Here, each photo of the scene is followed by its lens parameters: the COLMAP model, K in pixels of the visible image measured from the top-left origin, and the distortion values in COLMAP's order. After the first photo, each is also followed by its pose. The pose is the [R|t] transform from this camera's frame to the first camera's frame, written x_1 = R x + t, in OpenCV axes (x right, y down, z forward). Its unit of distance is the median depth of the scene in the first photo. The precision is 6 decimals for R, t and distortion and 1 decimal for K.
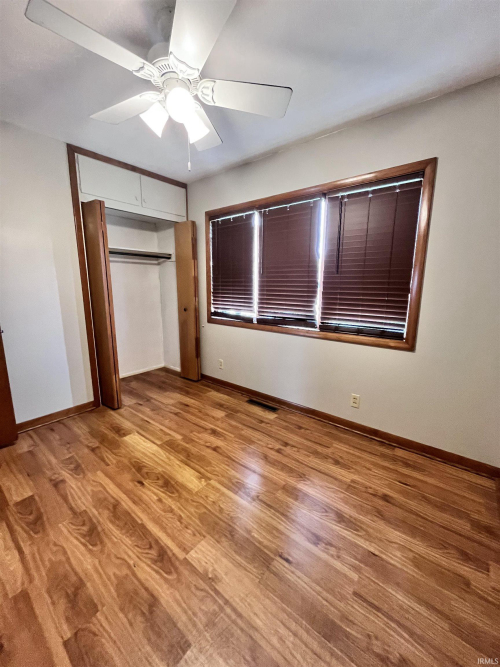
lens RADIAL K [[270.1, 0, 251.7], [0, 270.1, 333.3], [0, 0, 1]] dist [-0.001787, -0.000231]
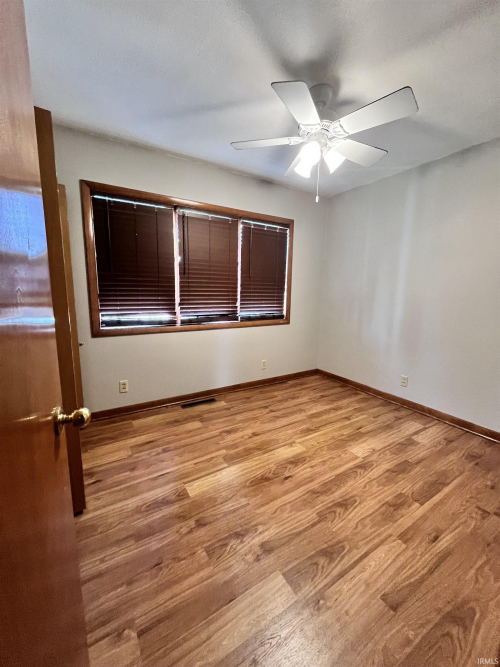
lens RADIAL K [[270.1, 0, 251.8], [0, 270.1, 334.0], [0, 0, 1]] dist [-0.001787, -0.000231]
pose [[0.325773, -0.158074, 0.932140, -1.078142], [0.157189, 0.981258, 0.111468, -0.097685], [-0.932290, 0.110209, 0.344514, 0.576472]]
